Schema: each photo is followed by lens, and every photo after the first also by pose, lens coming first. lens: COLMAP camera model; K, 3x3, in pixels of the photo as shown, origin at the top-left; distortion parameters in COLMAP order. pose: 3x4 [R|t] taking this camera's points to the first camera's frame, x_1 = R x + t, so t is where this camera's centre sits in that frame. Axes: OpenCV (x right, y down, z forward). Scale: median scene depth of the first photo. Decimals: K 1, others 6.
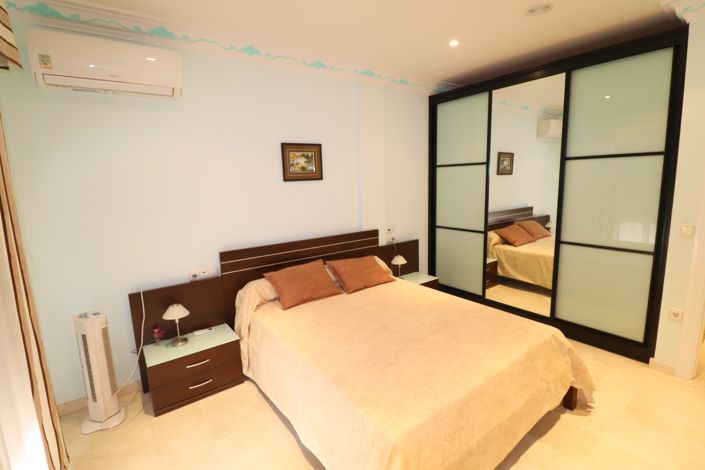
lens RADIAL K [[329.7, 0, 355.8], [0, 329.7, 231.7], [0, 0, 1]] dist [0.000643, -0.013301]
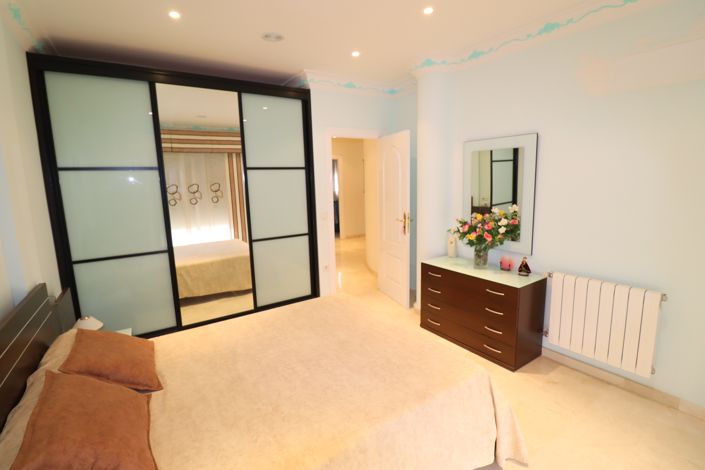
lens RADIAL K [[329.7, 0, 355.8], [0, 329.7, 231.7], [0, 0, 1]] dist [0.000643, -0.013301]
pose [[0.068703, -0.124729, 0.989809, -0.515179], [0.180603, 0.977316, 0.110619, -0.067800], [-0.981154, 0.171163, 0.089671, 0.584861]]
